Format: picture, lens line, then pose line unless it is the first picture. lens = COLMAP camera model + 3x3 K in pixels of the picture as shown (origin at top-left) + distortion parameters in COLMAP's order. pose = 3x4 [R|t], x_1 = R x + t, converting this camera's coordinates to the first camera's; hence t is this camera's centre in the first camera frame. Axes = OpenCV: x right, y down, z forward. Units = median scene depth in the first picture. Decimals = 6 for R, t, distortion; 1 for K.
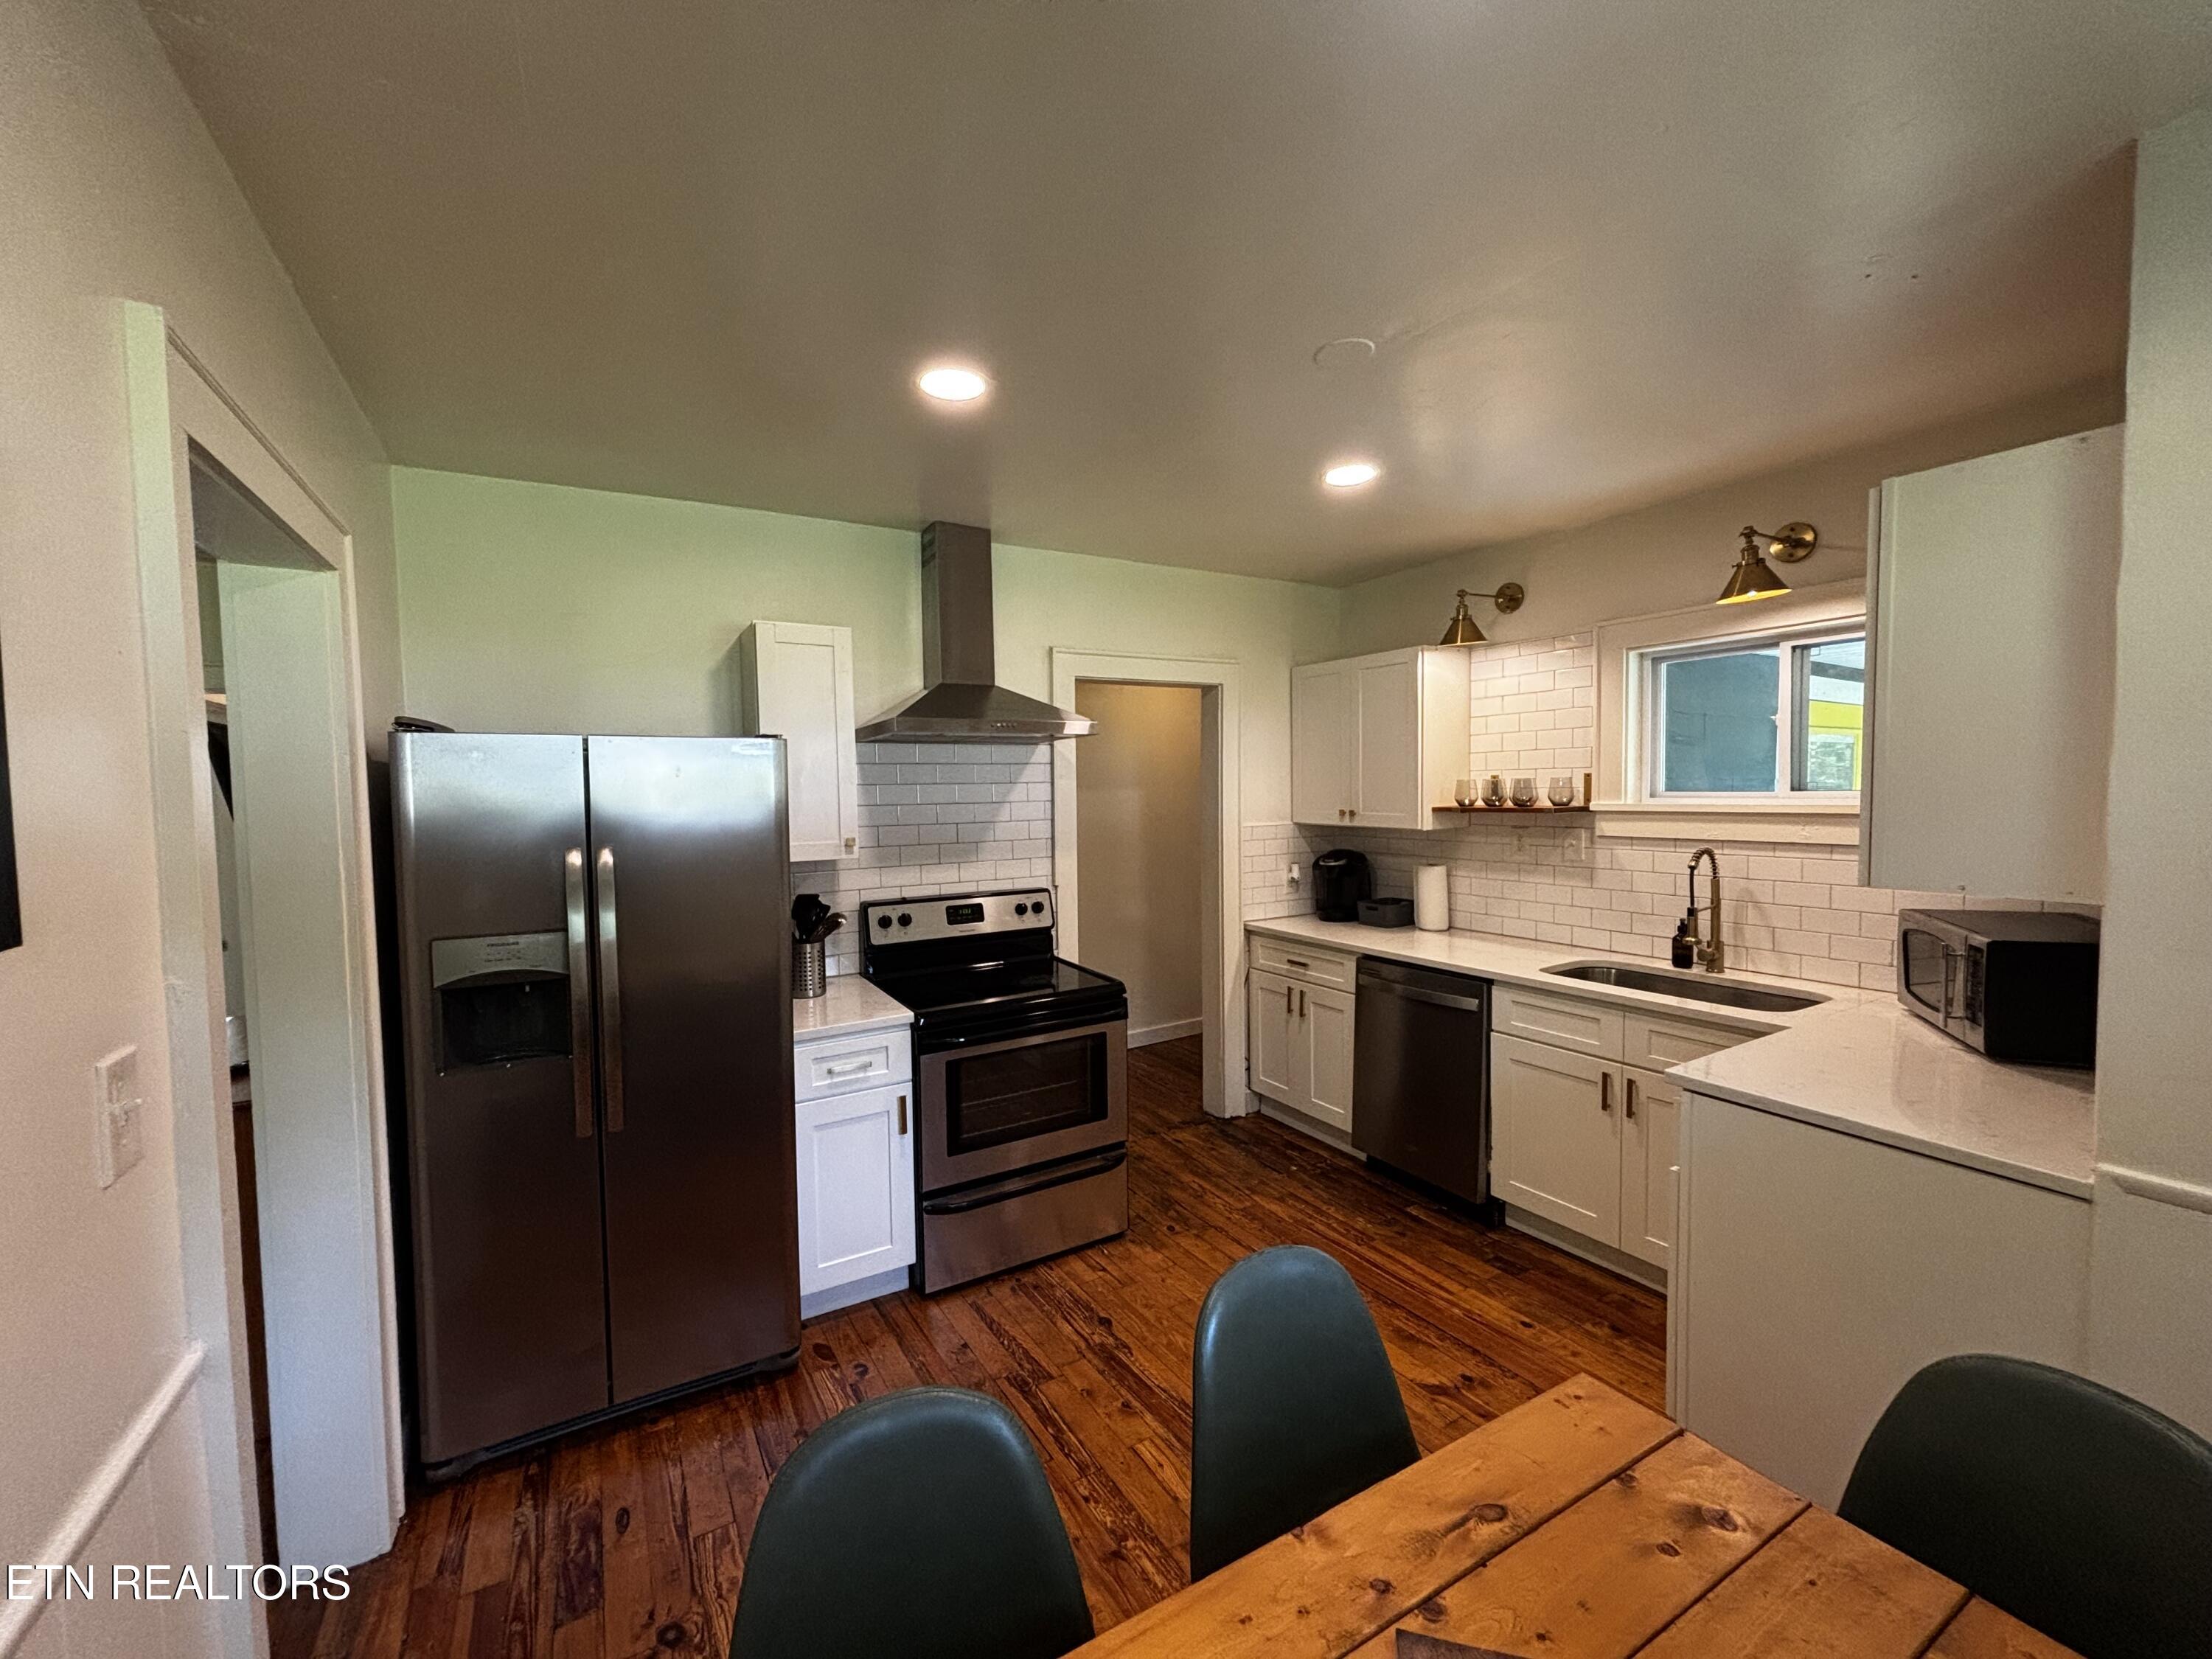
lens RADIAL K [[908.6, 0, 1120.7], [0, 908.6, 824.5], [0, 0, 1]] dist [0.007015, -0.000091]
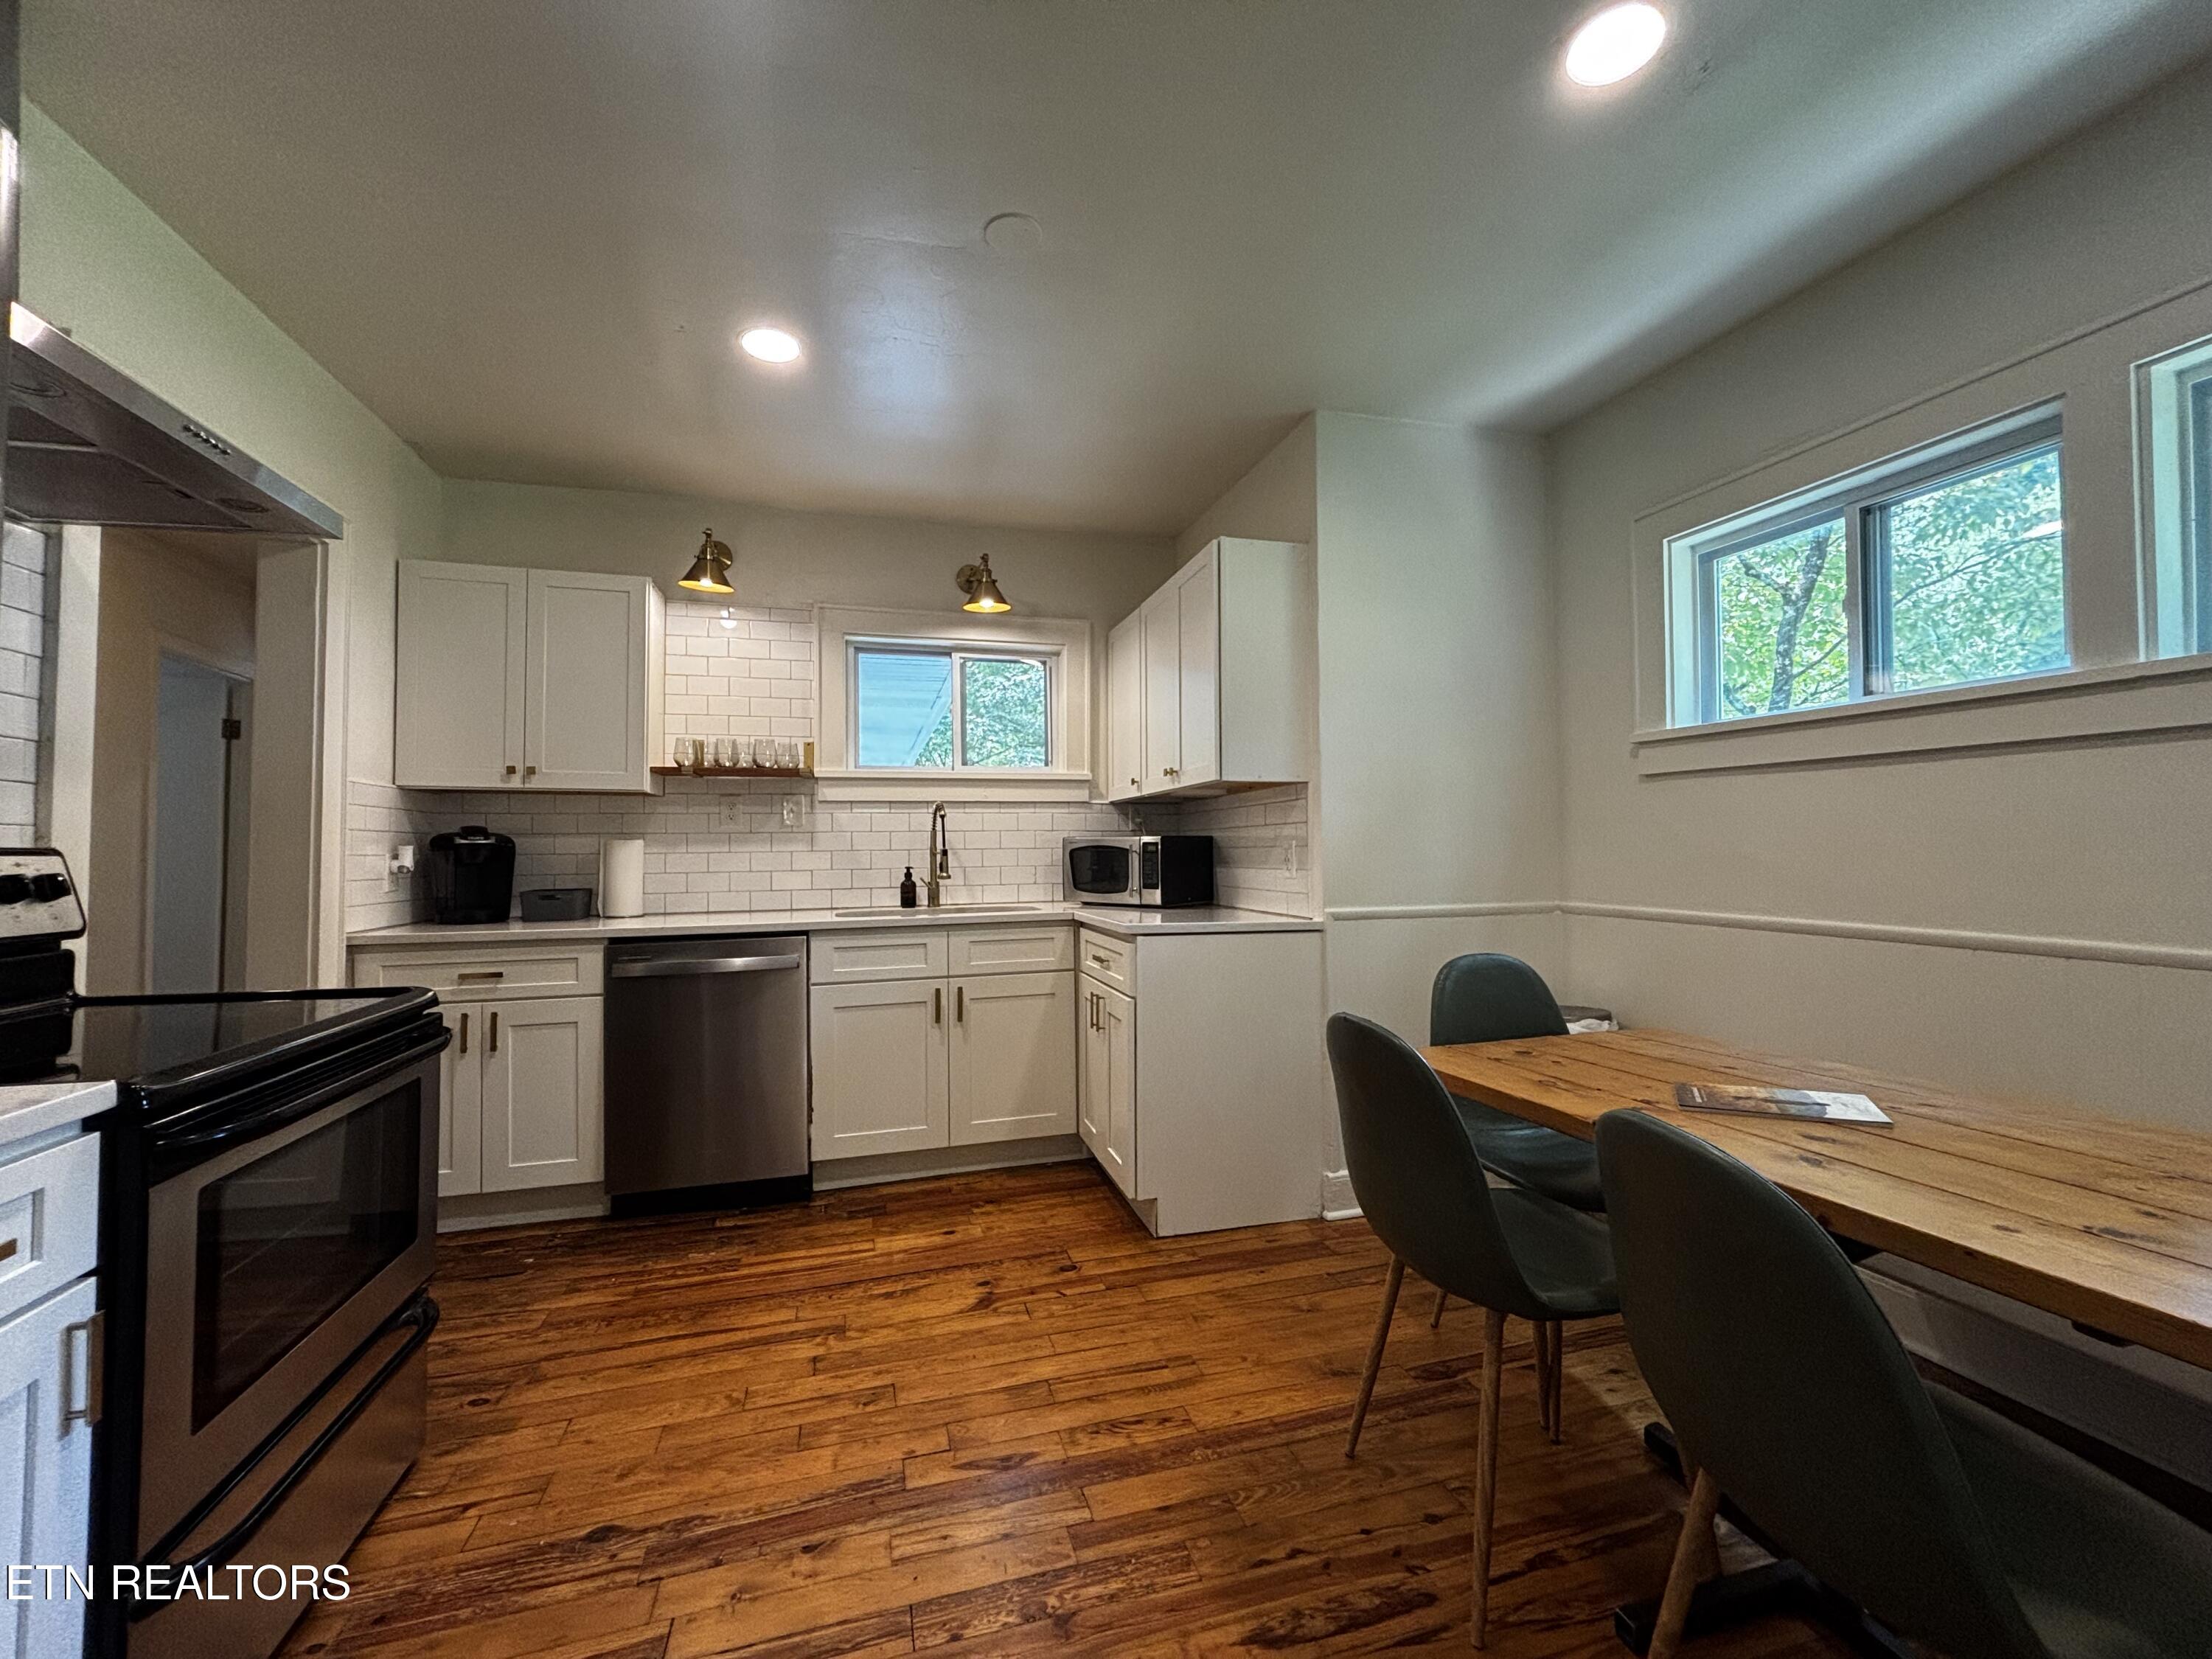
lens RADIAL K [[891.6, 0, 1094.3], [0, 891.6, 843.7], [0, 0, 1]] dist [0.007695, 0.000397]
pose [[0.275344, 0.020904, 0.961119, -0.391288], [0.052770, 0.997928, -0.036823, 0.119361], [-0.959896, 0.060857, 0.273670, 0.419193]]
